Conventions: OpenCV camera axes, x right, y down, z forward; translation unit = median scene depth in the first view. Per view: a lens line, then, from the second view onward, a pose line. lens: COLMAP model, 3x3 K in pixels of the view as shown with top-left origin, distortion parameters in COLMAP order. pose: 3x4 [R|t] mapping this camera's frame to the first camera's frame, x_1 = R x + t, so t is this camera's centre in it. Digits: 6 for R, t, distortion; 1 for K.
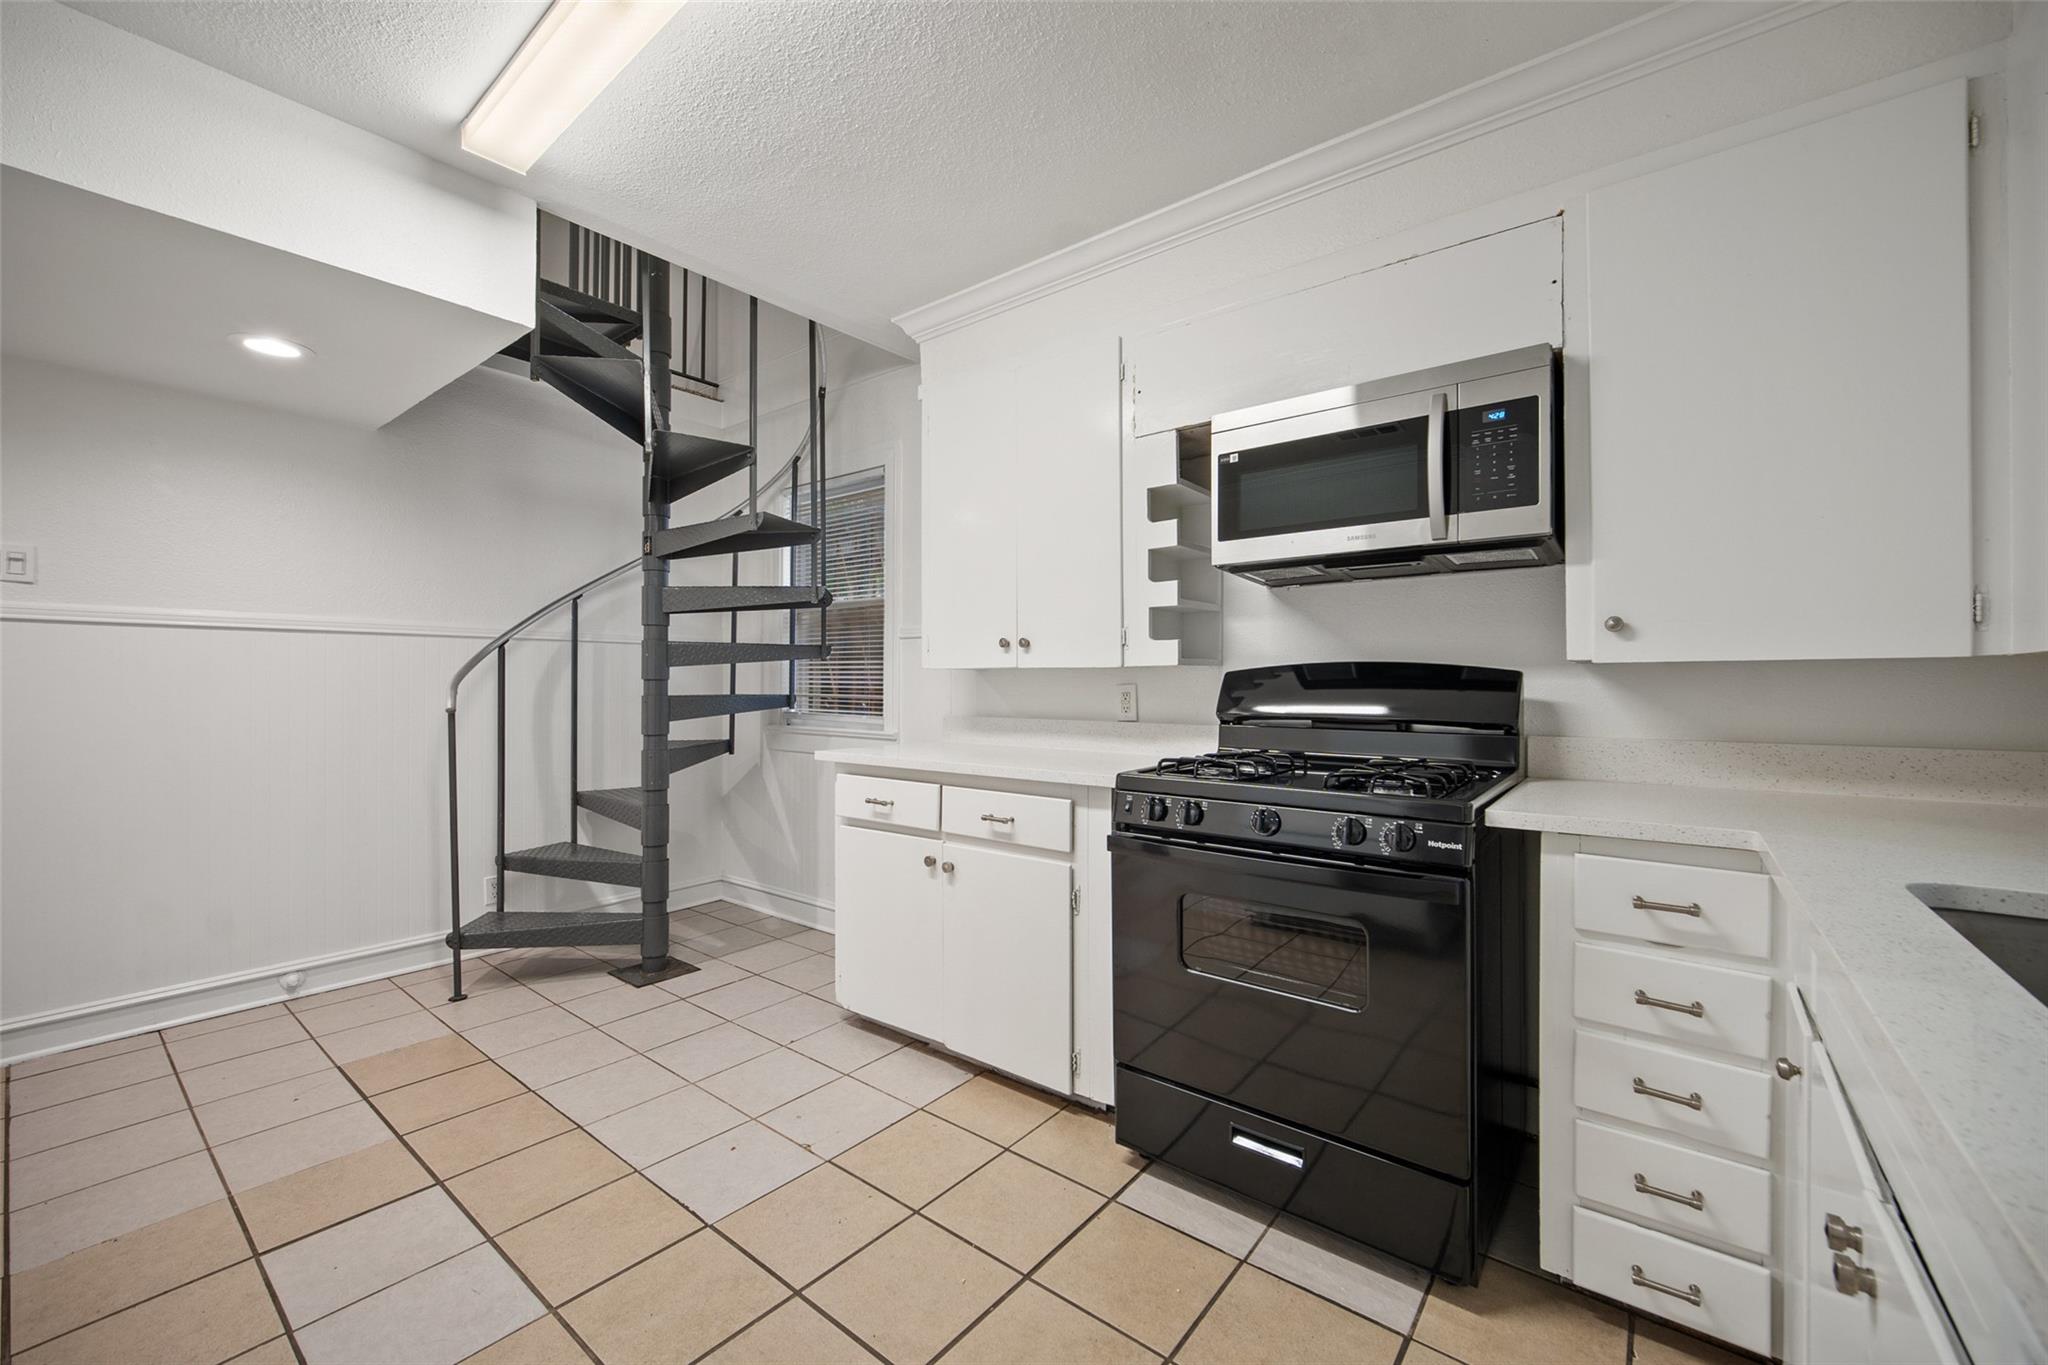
lens RADIAL K [[815.4, 0, 1024.0], [0, 815.4, 682.5], [0, 0, 1]] dist [-0.003230, 0.000299]
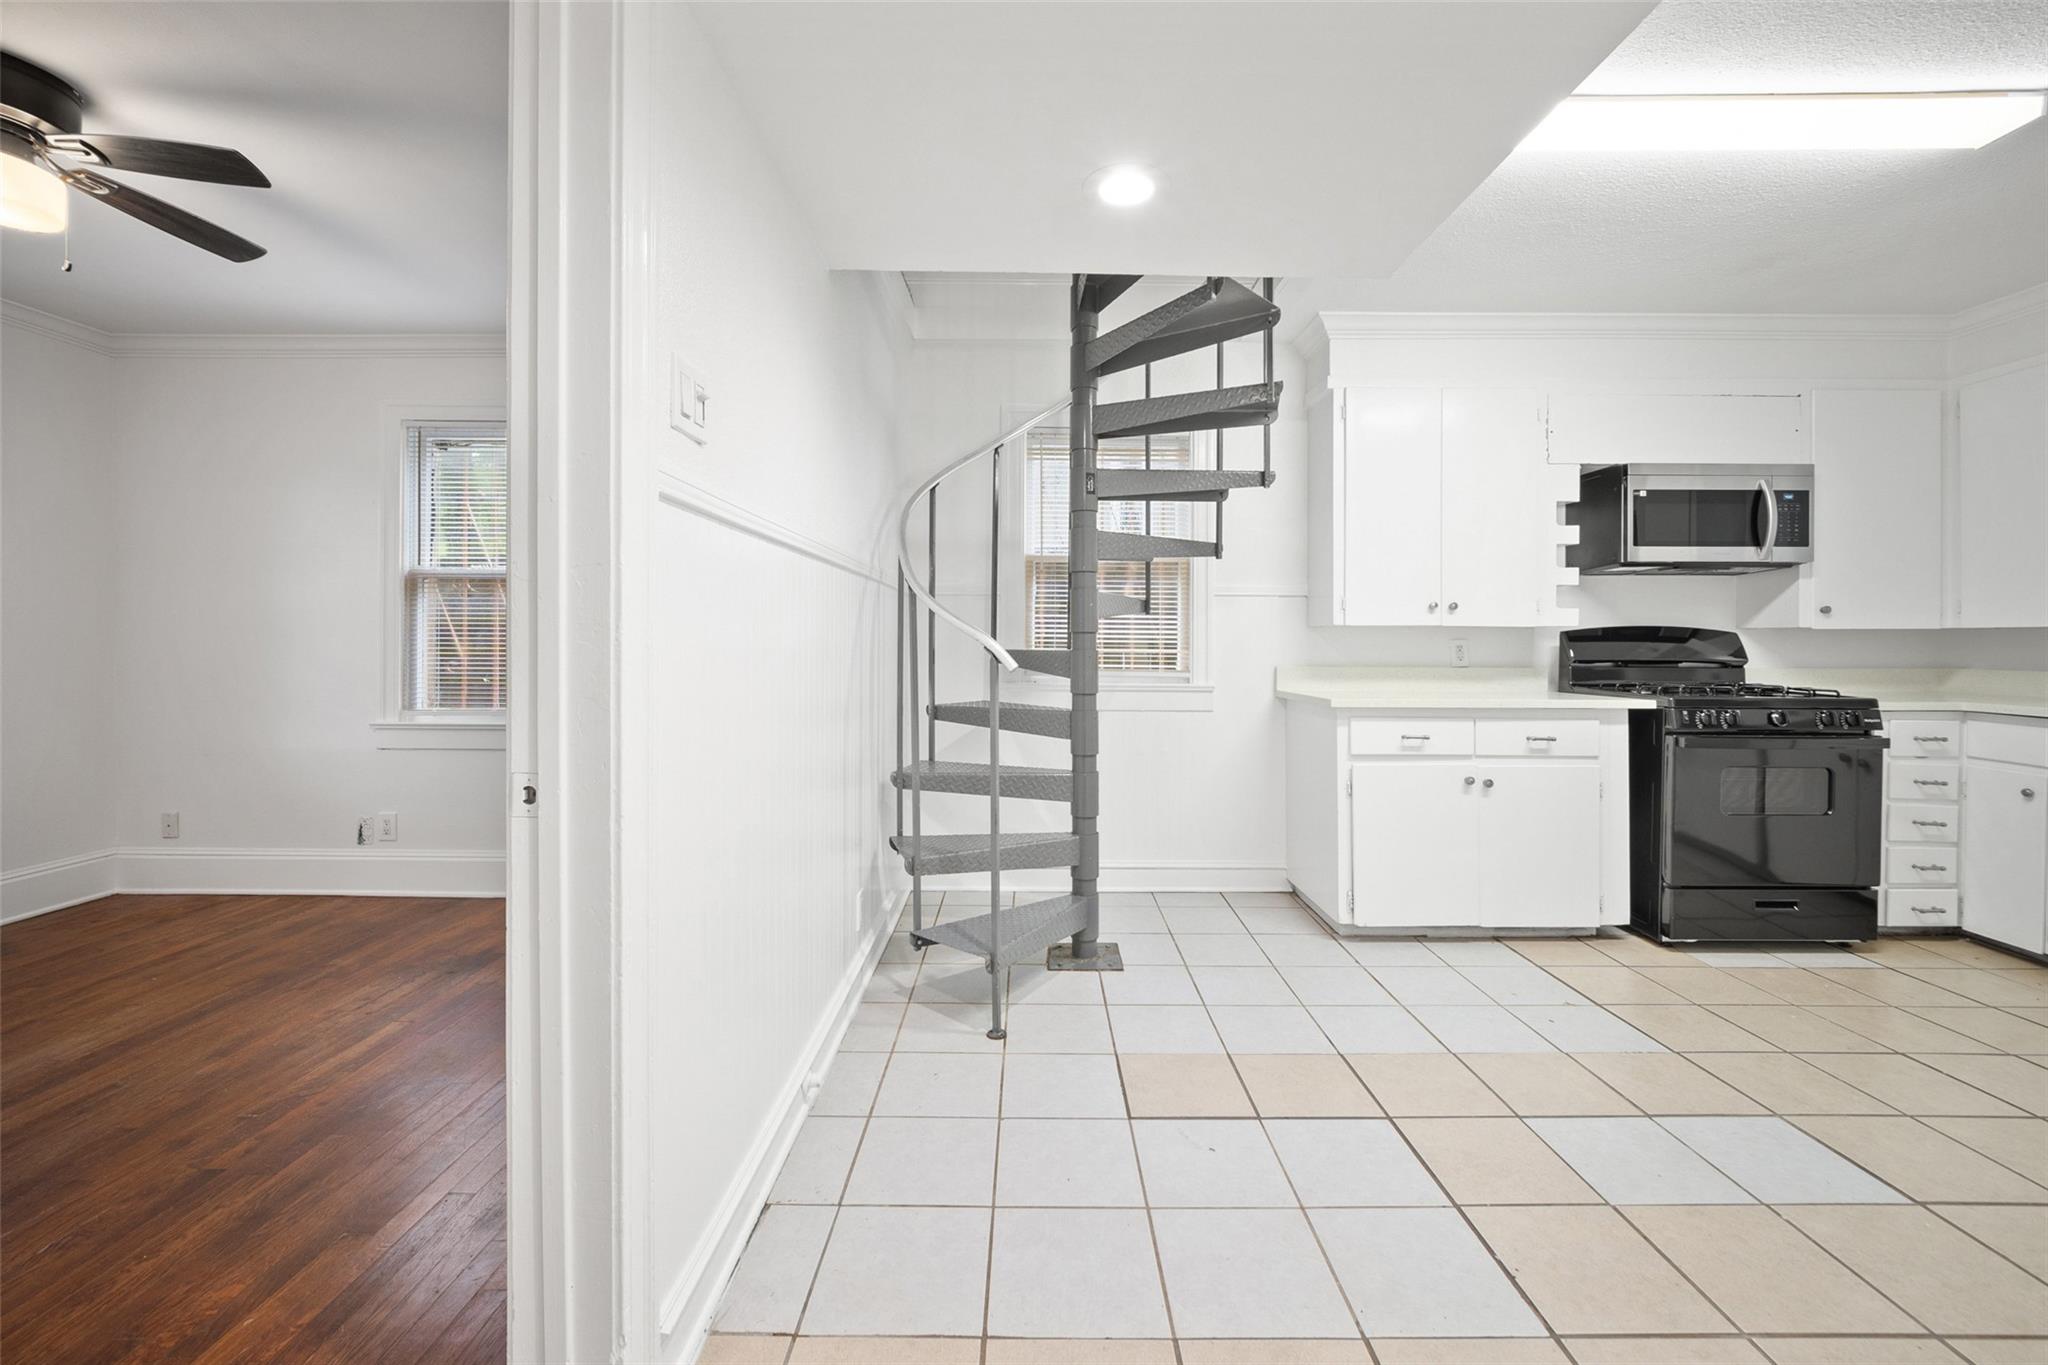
lens RADIAL K [[815.4, 0, 1024.0], [0, 815.4, 682.5], [0, 0, 1]] dist [-0.003230, 0.000299]
pose [[0.767711, -0.027510, 0.640205, -1.372502], [-0.001071, 0.999022, 0.044213, 0.015270], [-0.640795, -0.034628, 0.766931, 0.458434]]
